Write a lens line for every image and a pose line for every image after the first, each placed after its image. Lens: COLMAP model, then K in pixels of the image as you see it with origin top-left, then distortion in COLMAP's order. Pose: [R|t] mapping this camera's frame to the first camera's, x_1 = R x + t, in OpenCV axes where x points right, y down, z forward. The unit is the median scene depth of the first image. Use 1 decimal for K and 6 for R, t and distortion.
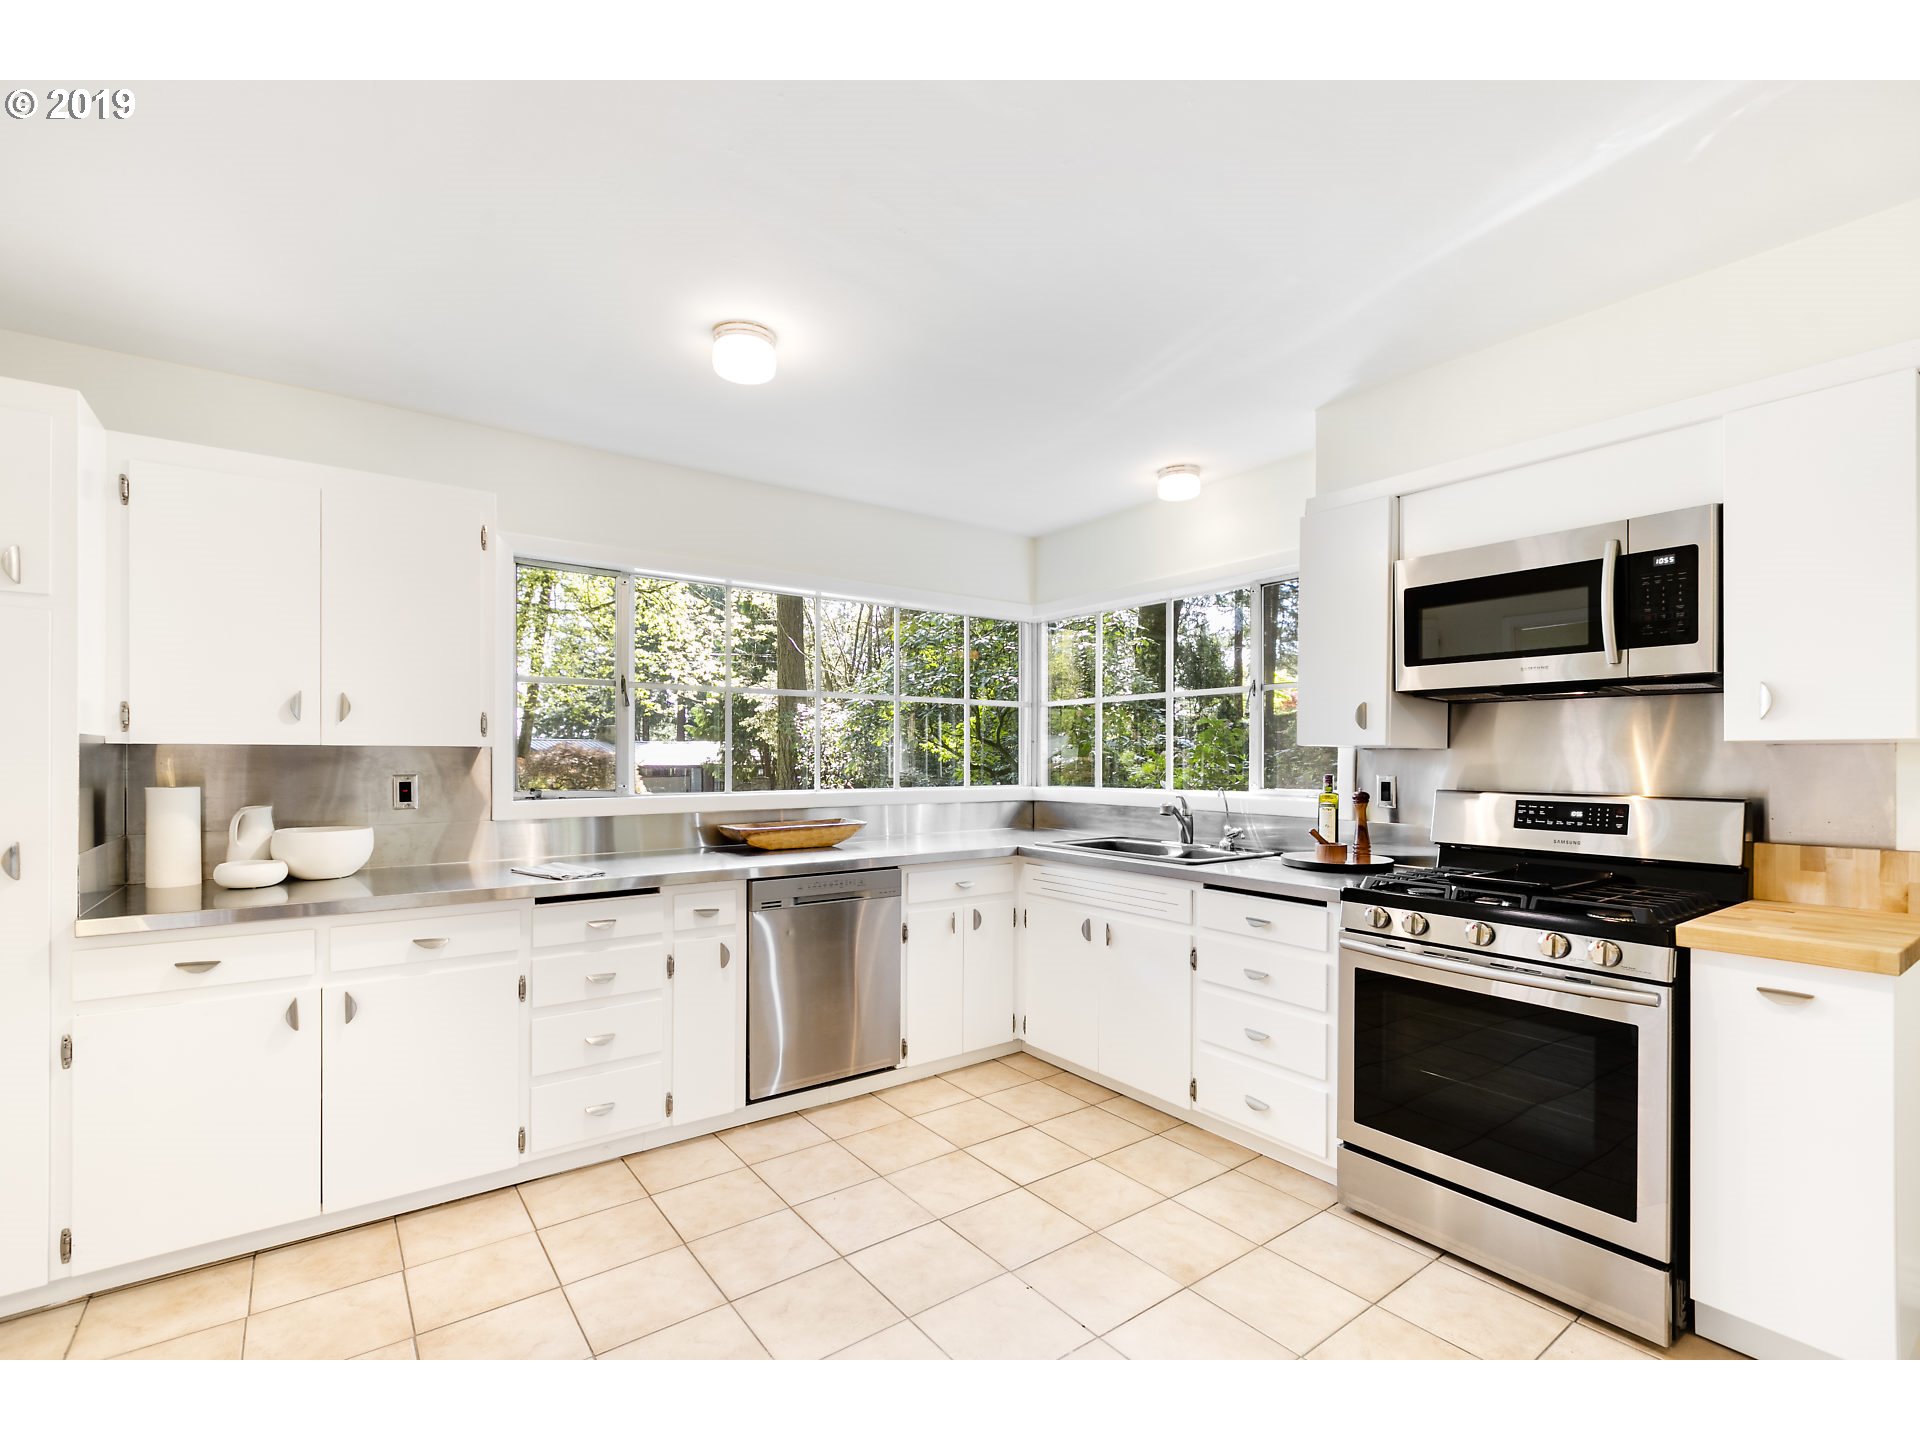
lens RADIAL K [[881.0, 0, 960.0], [0, 881.0, 720.0], [0, 0, 1]] dist [0.001503, 0.000355]
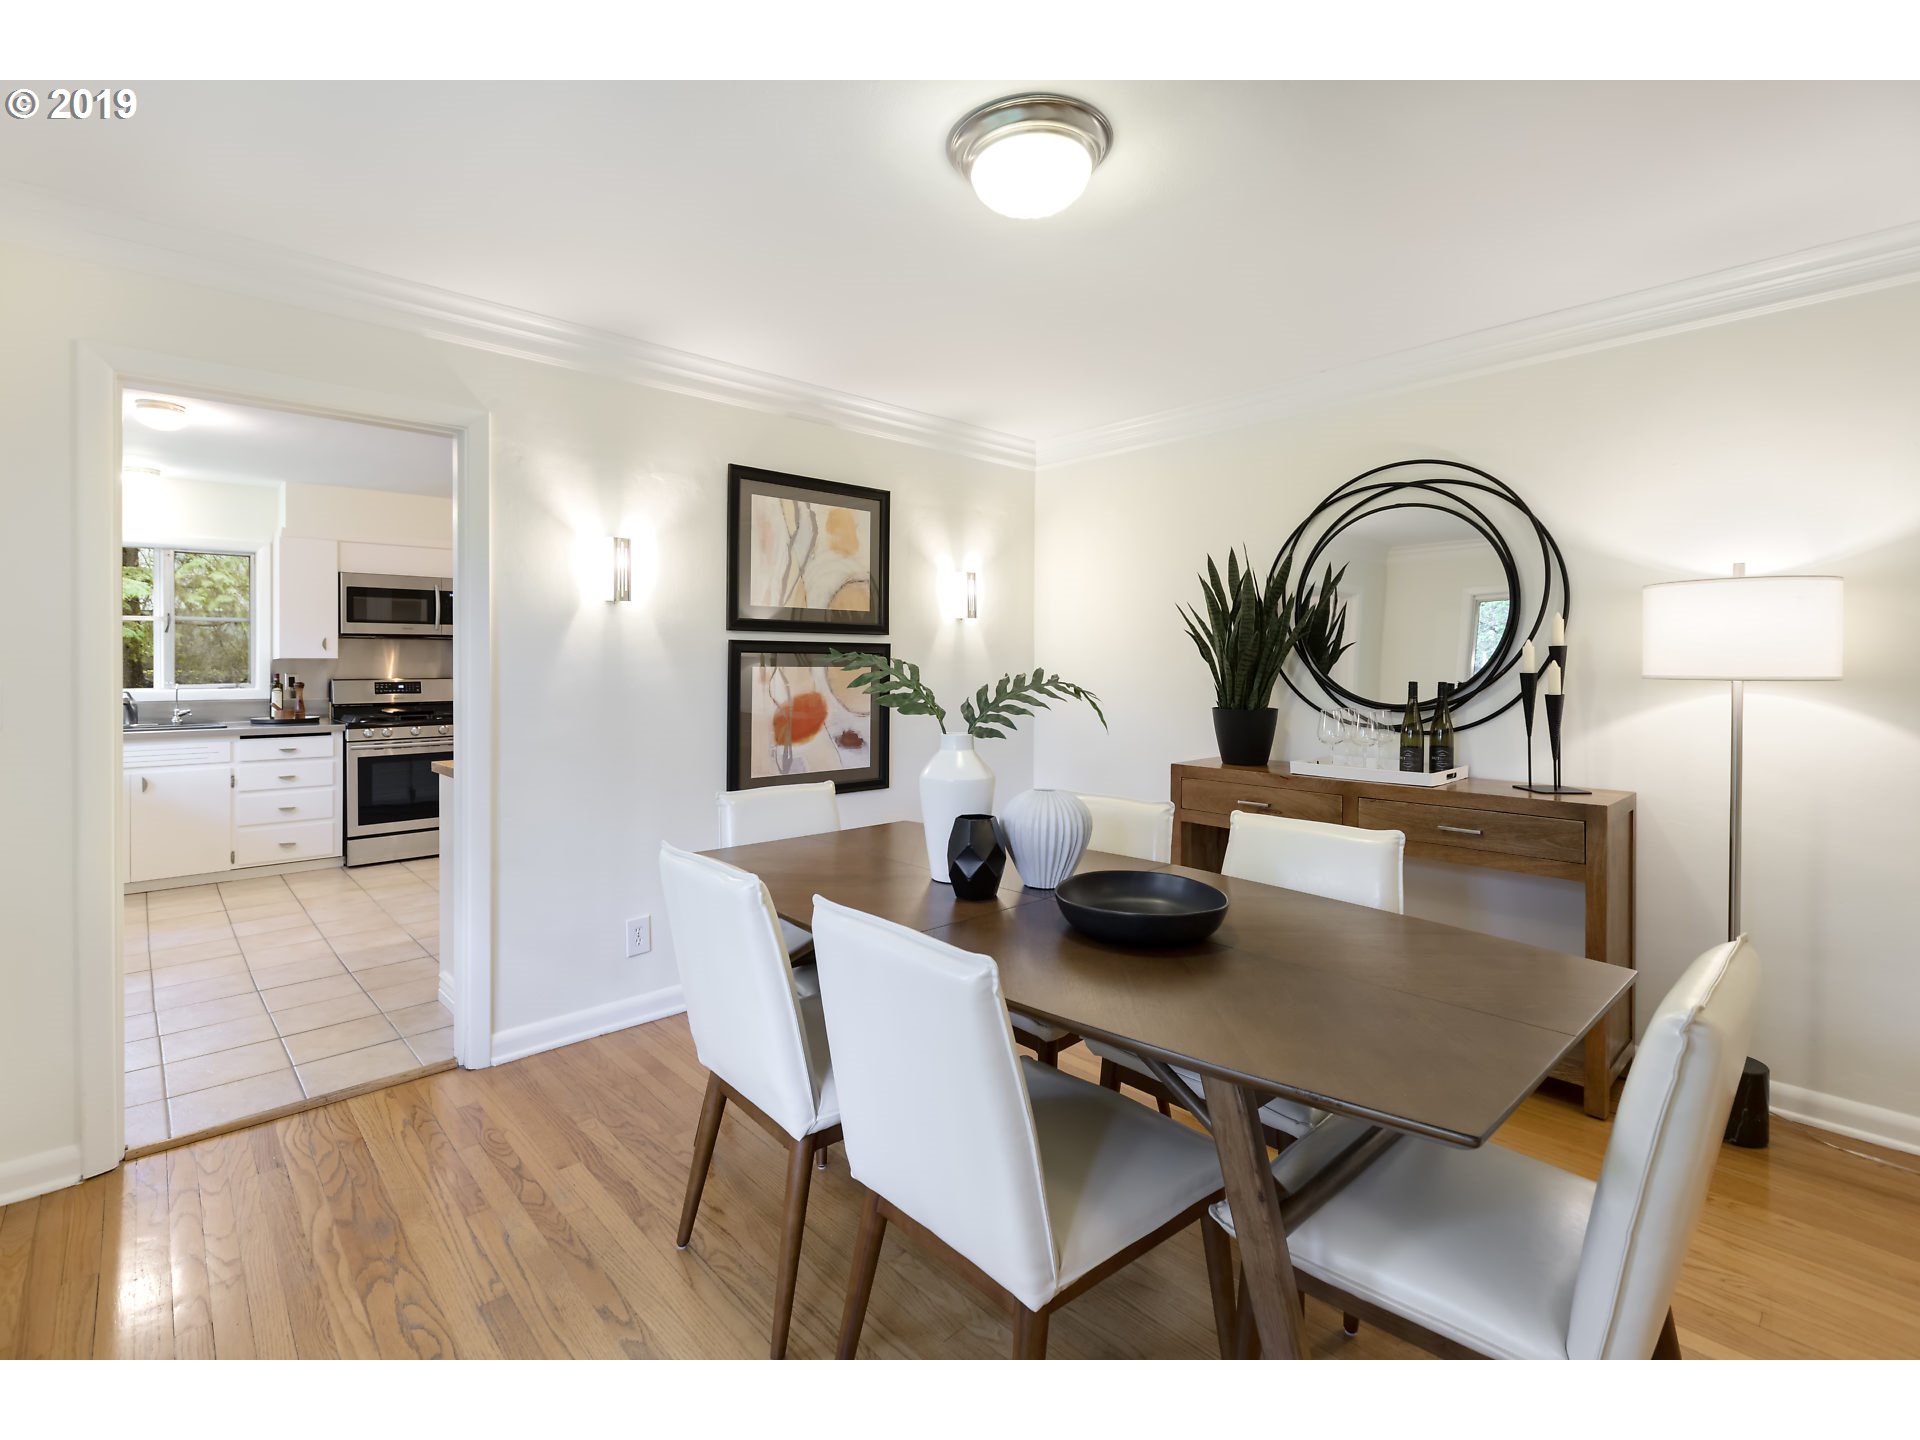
lens RADIAL K [[881.0, 0, 960.0], [0, 881.0, 720.0], [0, 0, 1]] dist [0.001503, 0.000355]
pose [[-0.109196, -0.062738, 0.992038, -1.844587], [-0.037415, 0.997558, 0.058969, -0.004261], [-0.993316, -0.030678, -0.111276, -0.270692]]
